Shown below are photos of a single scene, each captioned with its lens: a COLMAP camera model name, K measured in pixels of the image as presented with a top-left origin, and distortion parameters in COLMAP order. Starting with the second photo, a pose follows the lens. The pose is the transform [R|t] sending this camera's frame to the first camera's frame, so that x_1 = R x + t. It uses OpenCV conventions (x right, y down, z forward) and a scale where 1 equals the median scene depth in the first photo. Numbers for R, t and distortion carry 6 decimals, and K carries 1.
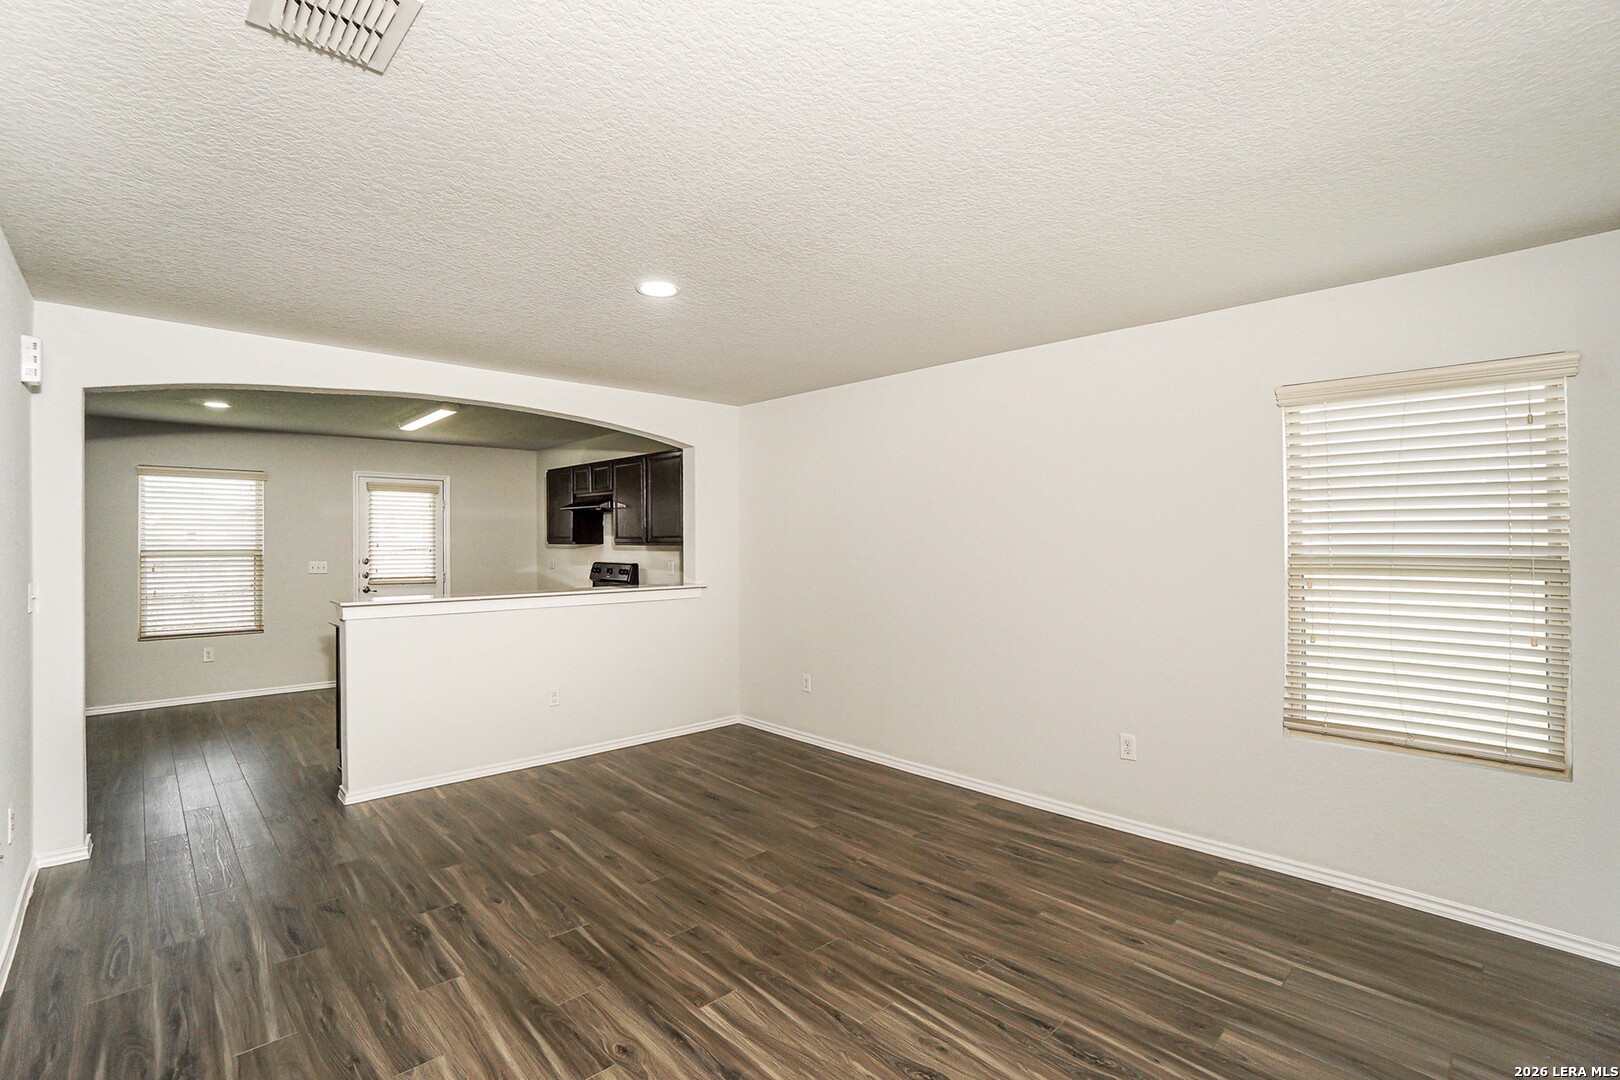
lens RADIAL K [[734.2, 0, 810.0], [0, 734.2, 540.0], [0, 0, 1]] dist [-0.034715, 0.001073]
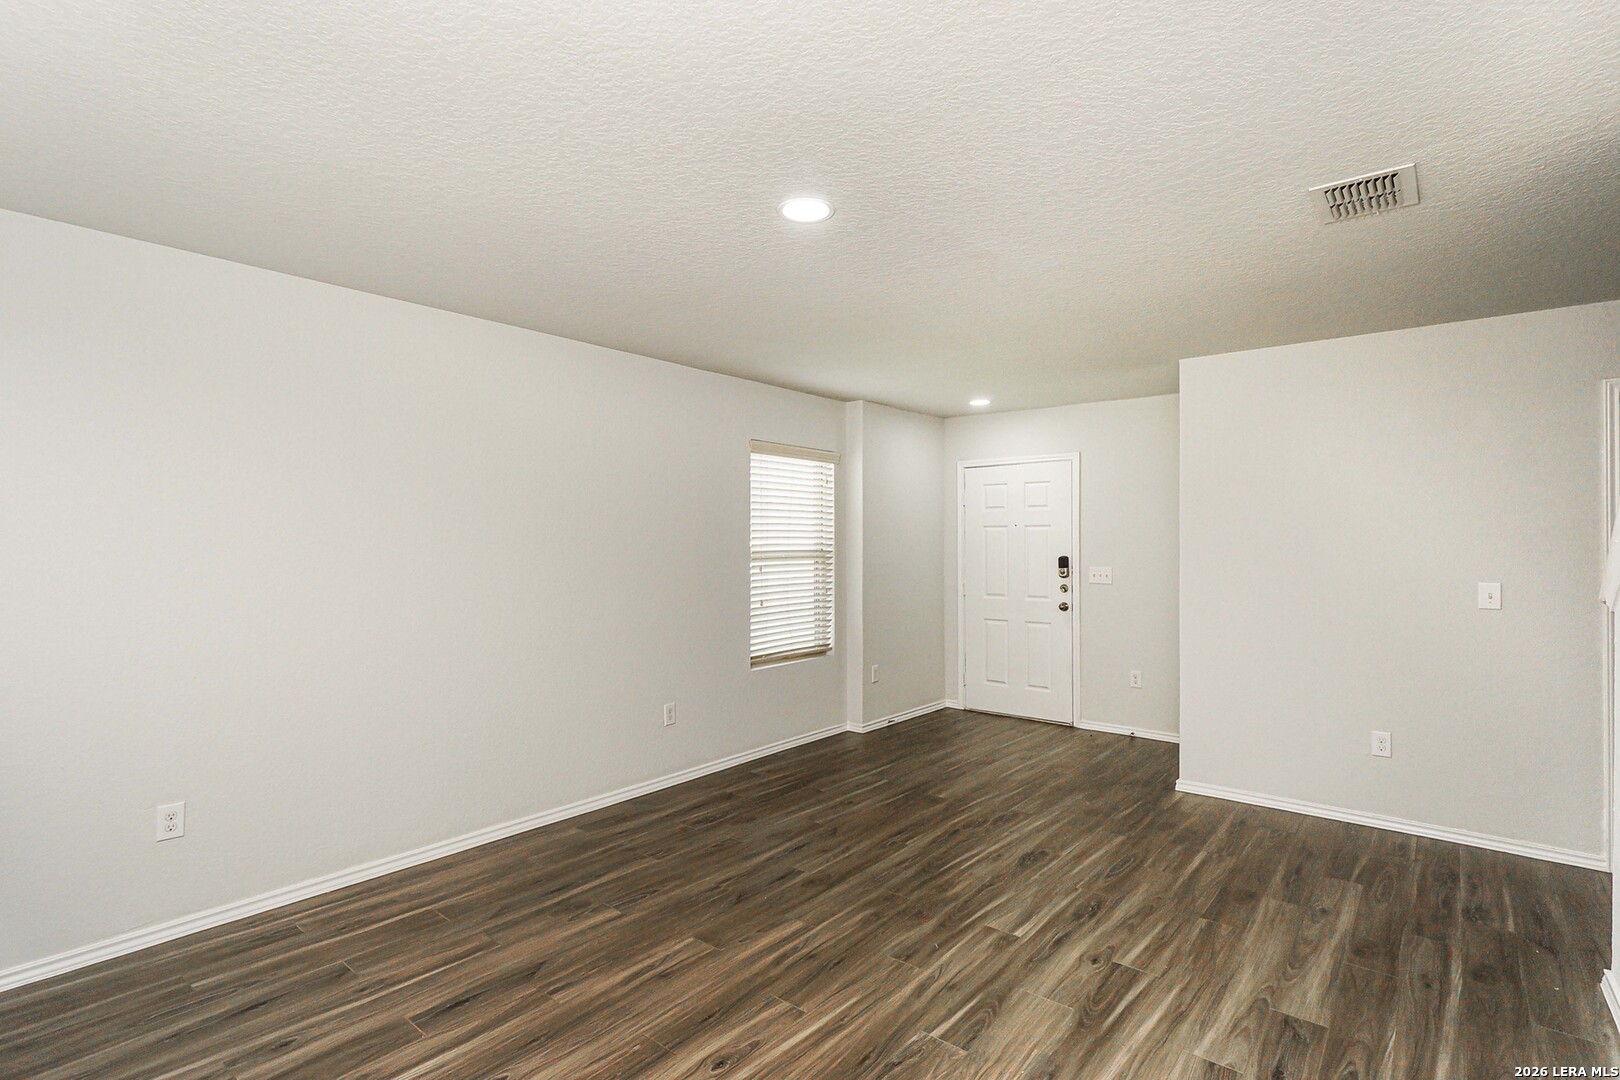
lens RADIAL K [[767.7, 0, 810.0], [0, 767.7, 540.0], [0, 0, 1]] dist [0.001686, -0.000261]
pose [[-0.110980, 0.005048, 0.993810, -1.018842], [-0.007467, 0.999955, -0.005913, 0.006441], [-0.993795, -0.008077, -0.110937, 1.107113]]
